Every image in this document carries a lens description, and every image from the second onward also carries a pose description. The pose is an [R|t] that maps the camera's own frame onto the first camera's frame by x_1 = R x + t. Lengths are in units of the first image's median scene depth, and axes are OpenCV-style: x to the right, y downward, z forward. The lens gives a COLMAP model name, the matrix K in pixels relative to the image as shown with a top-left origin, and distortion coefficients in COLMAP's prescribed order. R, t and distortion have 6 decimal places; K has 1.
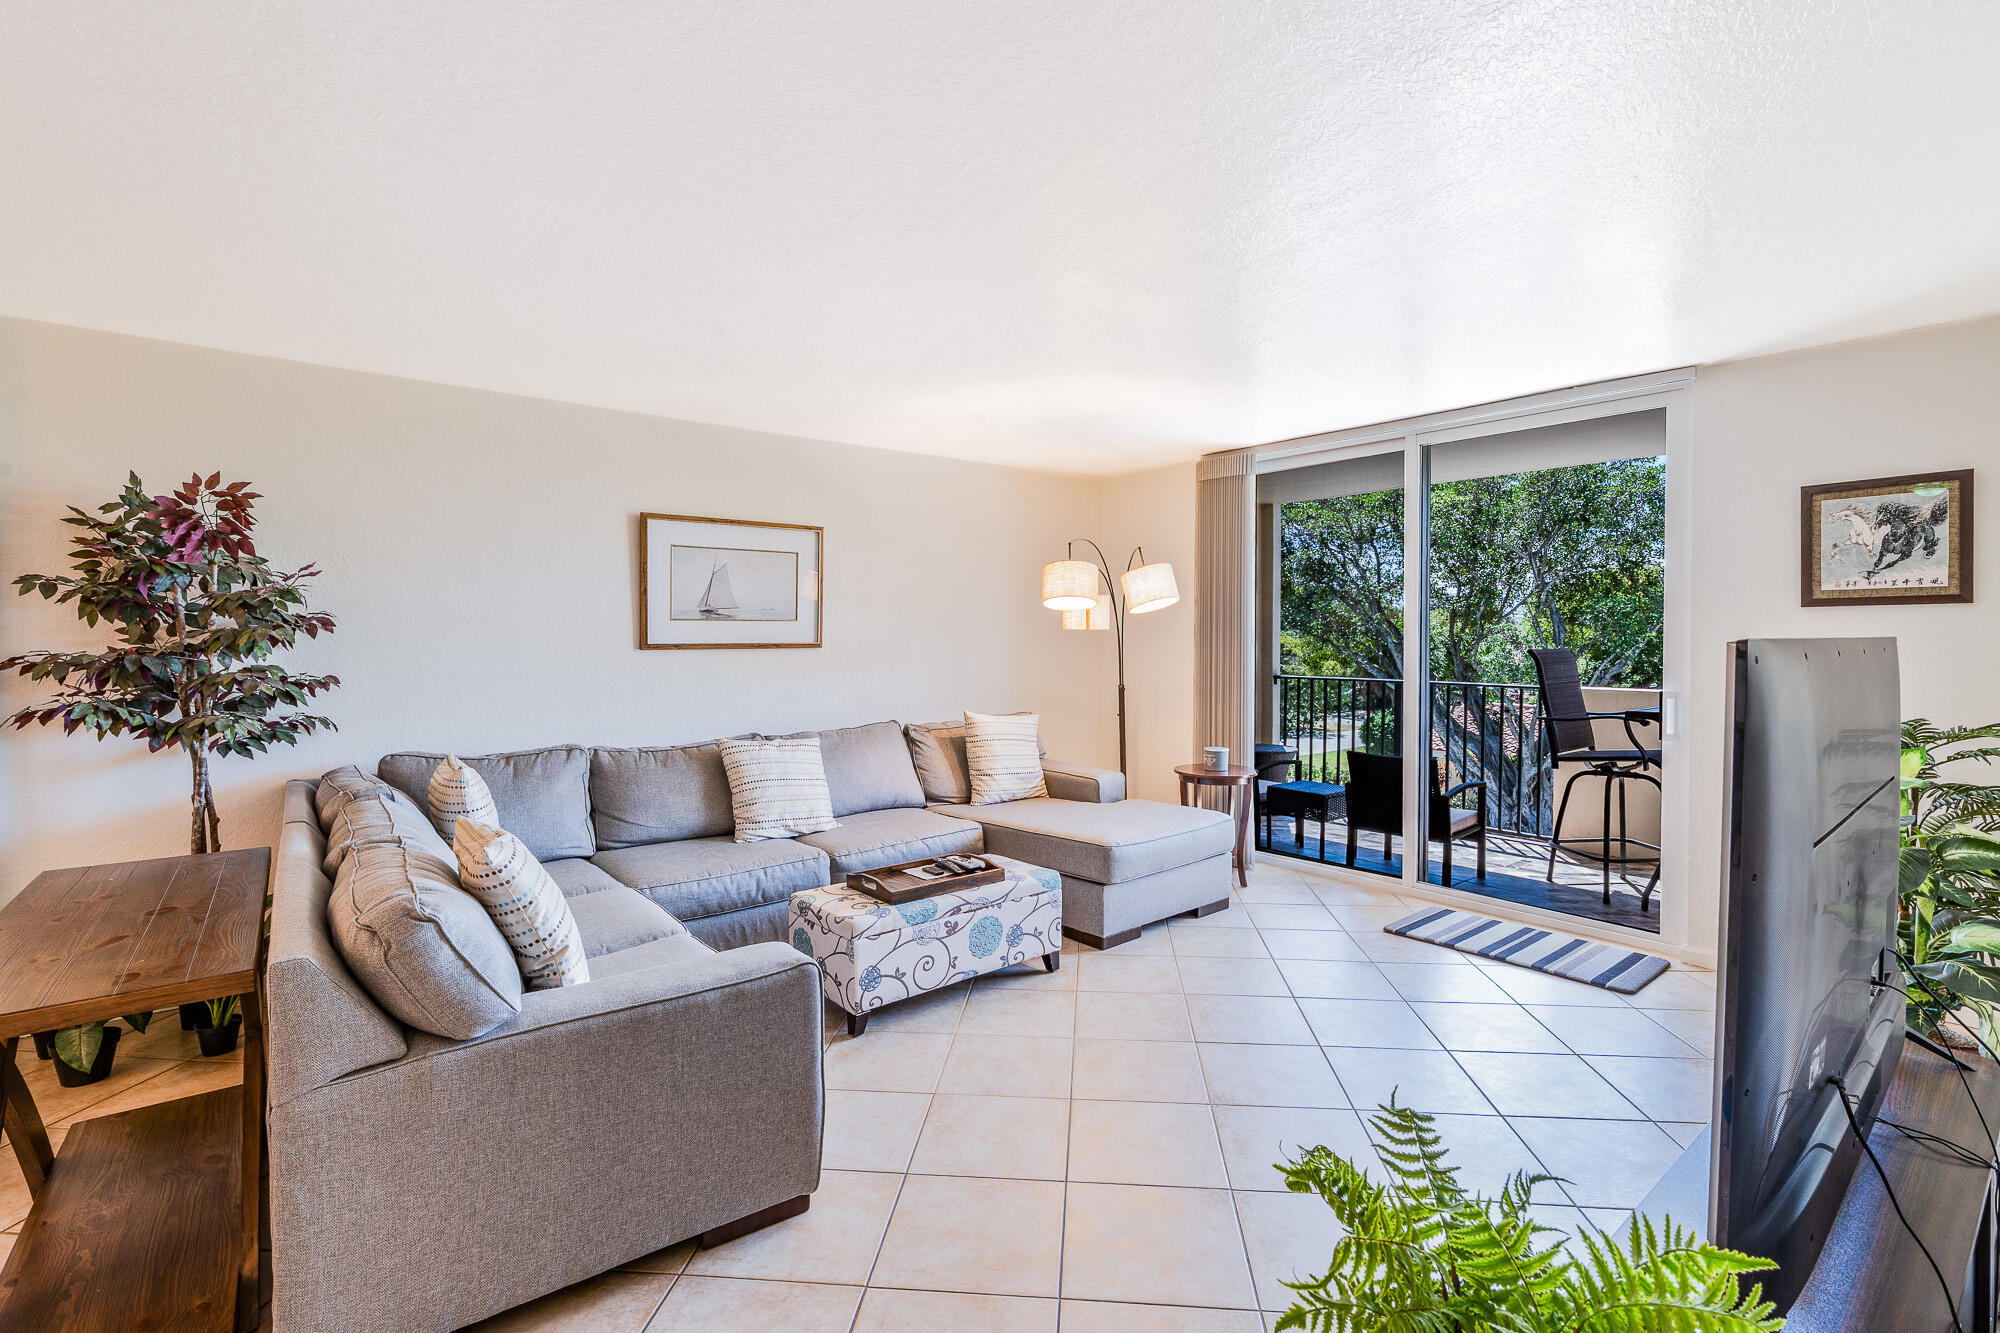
lens RADIAL K [[898.7, 0, 1009.1], [0, 898.7, 670.0], [0, 0, 1]] dist [-0.009770, 0.003220]
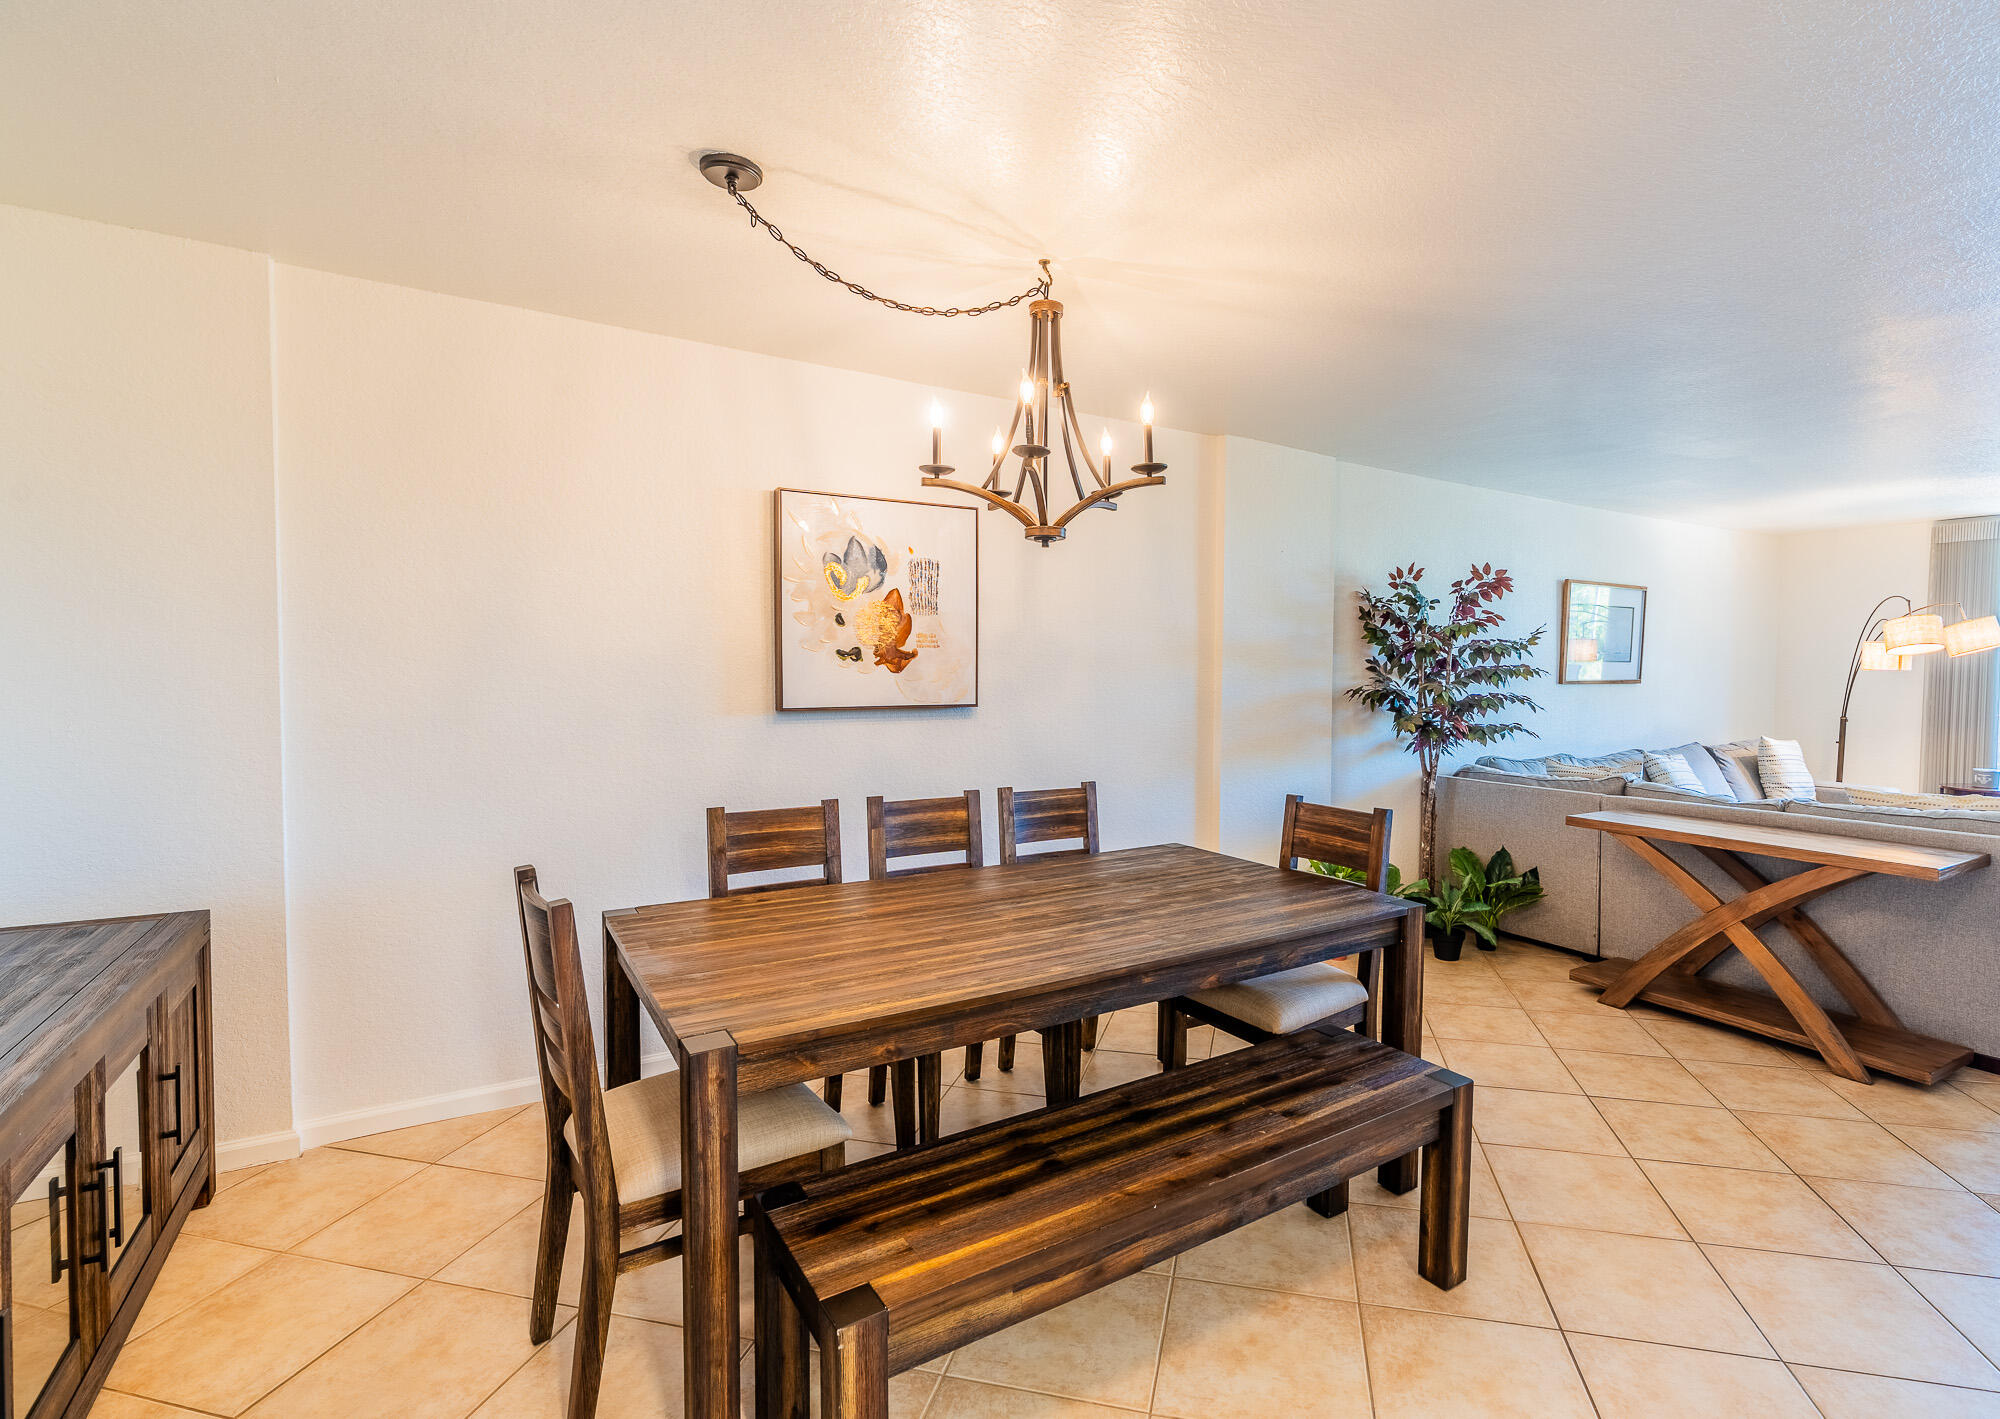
lens RADIAL K [[933.7, 0, 1064.7], [0, 933.7, 706.8], [0, 0, 1]] dist [-0.009993, 0.002417]
pose [[0.989959, 0.009309, -0.141045, -0.939179], [-0.008739, 0.999951, 0.004666, 0.010368], [0.141082, -0.003387, 0.989992, -0.452018]]
